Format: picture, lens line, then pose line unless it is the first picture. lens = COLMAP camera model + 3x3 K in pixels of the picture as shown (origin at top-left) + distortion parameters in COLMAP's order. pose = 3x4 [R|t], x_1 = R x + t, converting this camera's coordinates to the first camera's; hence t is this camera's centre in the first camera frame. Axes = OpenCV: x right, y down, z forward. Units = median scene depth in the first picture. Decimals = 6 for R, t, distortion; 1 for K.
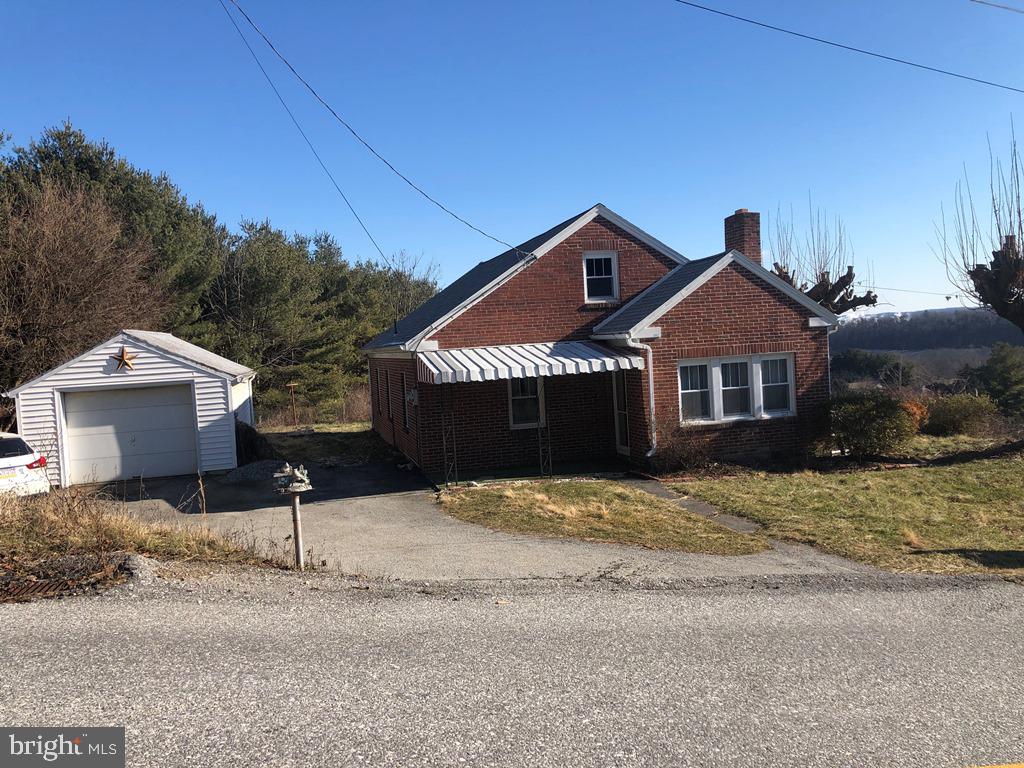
lens RADIAL K [[853.5, 0, 491.6], [0, 853.5, 393.8], [0, 0, 1]] dist [0.041422, -0.074821]
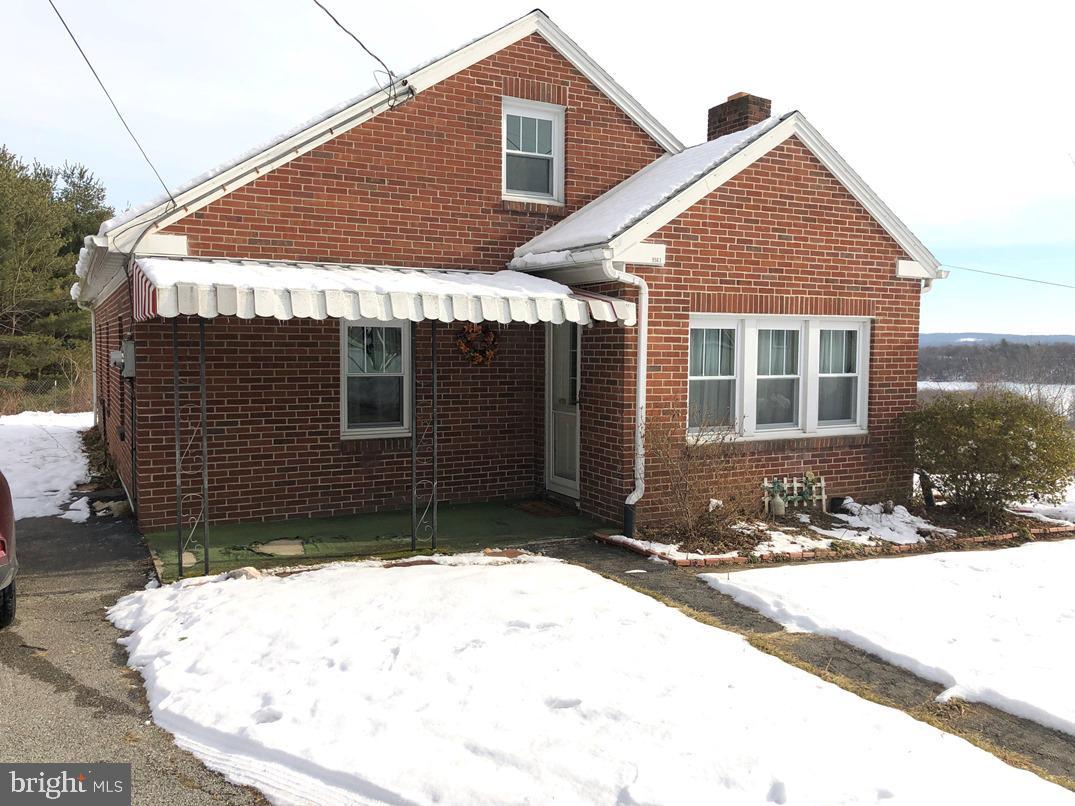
lens RADIAL K [[905.1, 0, 549.8], [0, 905.1, 407.5], [0, 0, 1]] dist [0.052716, -0.073018]
pose [[0.962643, 0.047431, 0.266586, -0.002927], [-0.049053, 0.998796, -0.000577, 0.019177], [-0.266293, -0.012521, 0.963811, 0.484210]]
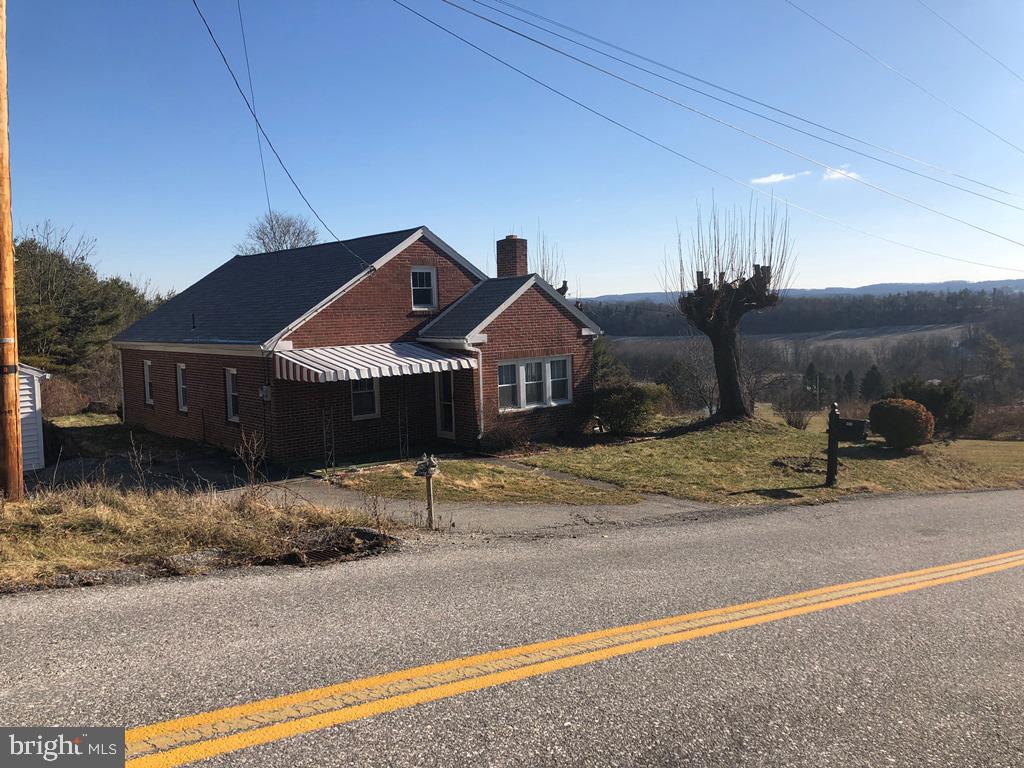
lens RADIAL K [[856.9, 0, 533.8], [0, 856.9, 381.8], [0, 0, 1]] dist [0.150945, -0.454805]
pose [[0.879960, -0.007758, 0.474985, -0.316621], [0.004174, 0.999954, 0.008601, -0.018551], [-0.475030, -0.005586, 0.879952, -0.117770]]
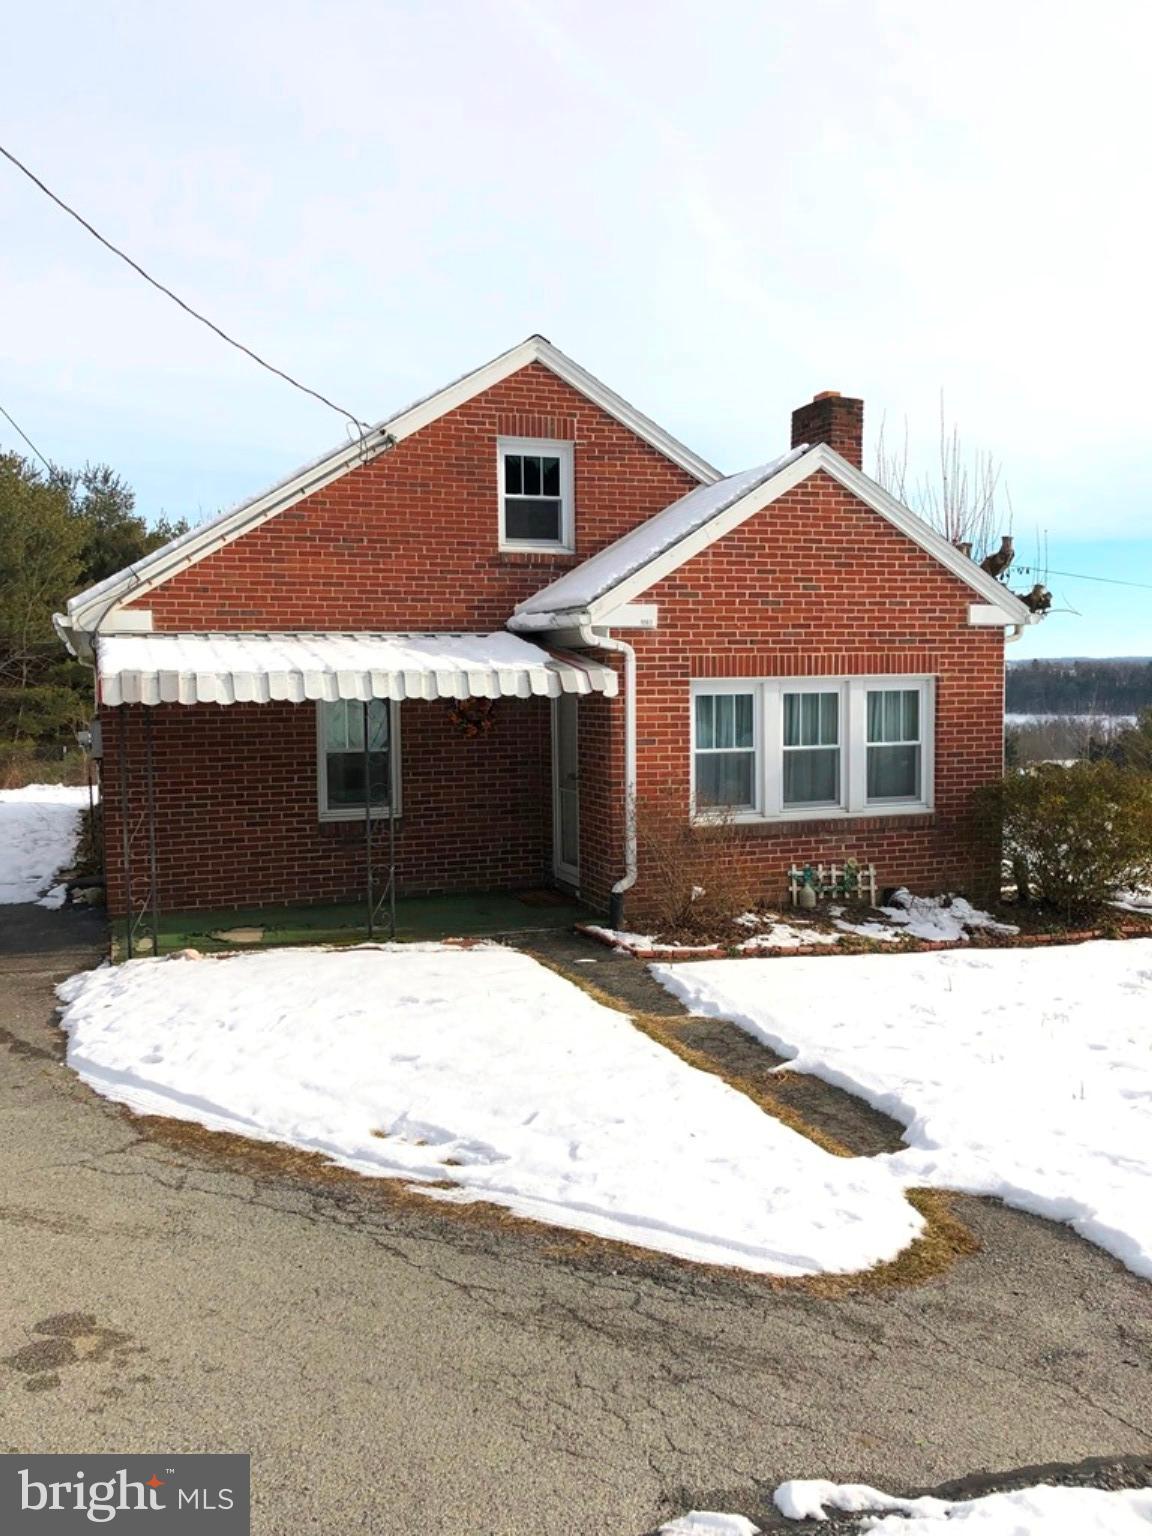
lens RADIAL K [[1285.4, 0, 557.2], [0, 1285.4, 763.4], [0, 0, 1]] dist [0.150945, -0.454805]
pose [[0.991952, 0.039853, 0.120178, 0.064745], [-0.040347, 0.999184, 0.001676, 0.005793], [-0.120013, -0.006511, 0.992751, 0.319870]]
